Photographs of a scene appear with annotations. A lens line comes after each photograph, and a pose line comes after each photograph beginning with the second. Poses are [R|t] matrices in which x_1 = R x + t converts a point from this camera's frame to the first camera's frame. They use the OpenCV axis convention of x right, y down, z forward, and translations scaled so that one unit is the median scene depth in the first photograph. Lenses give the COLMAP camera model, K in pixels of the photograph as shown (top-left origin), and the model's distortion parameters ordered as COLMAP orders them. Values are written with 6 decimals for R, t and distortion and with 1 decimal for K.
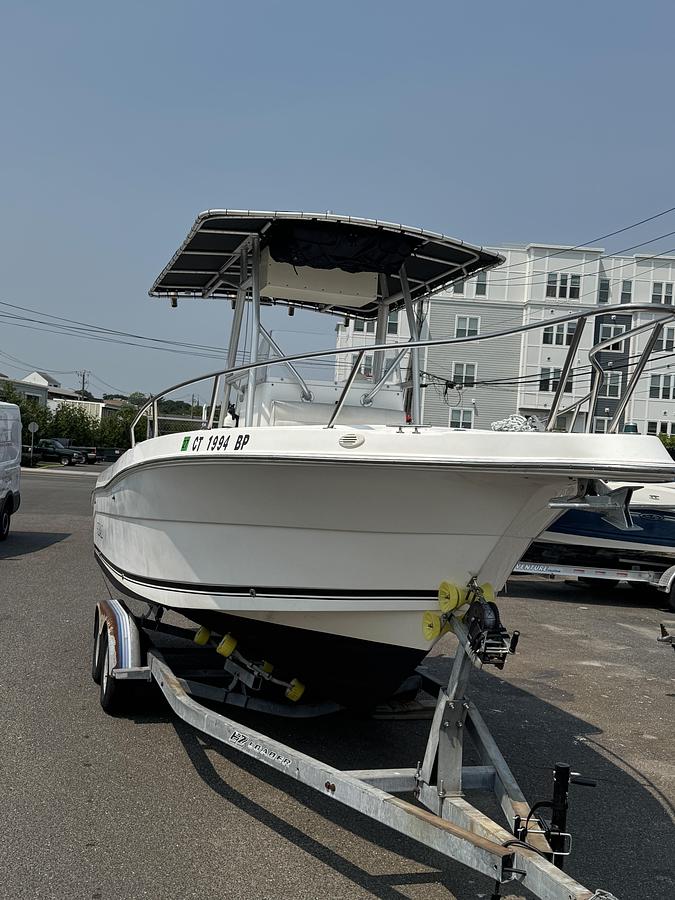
lens RADIAL K [[977.7, 0, 341.6], [0, 977.7, 456.7], [0, 0, 1]] dist [0.125983, -0.018198]
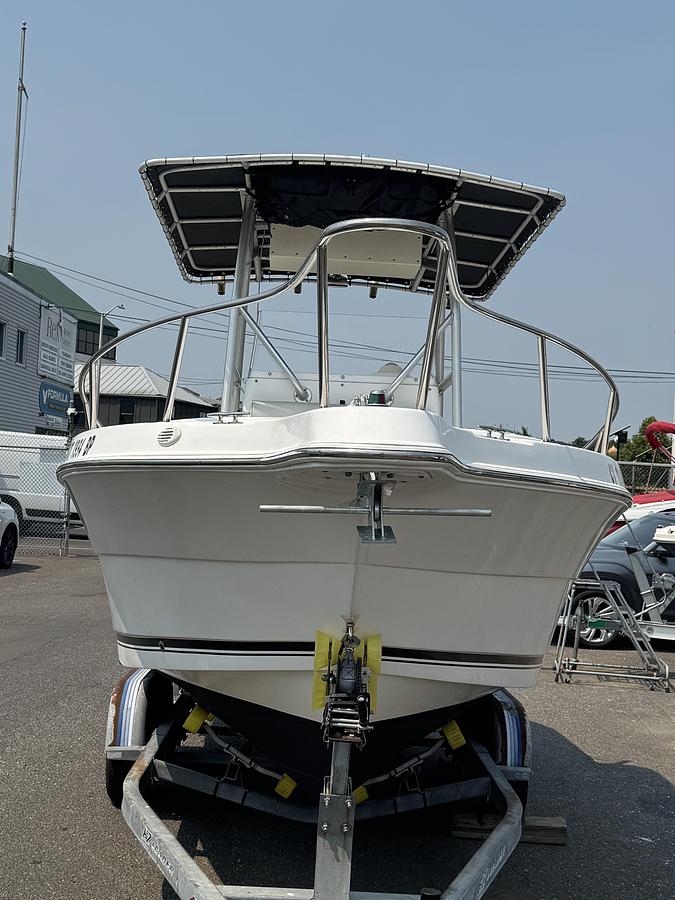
lens RADIAL K [[1261.2, 0, 340.6], [0, 1261.2, 454.4], [0, 0, 1]] dist [0.117474, 0.035634]
pose [[0.958534, -0.015726, -0.284544, 0.265843], [0.004235, 0.999152, -0.040953, 0.024387], [0.284947, 0.038049, 0.957788, 0.067101]]
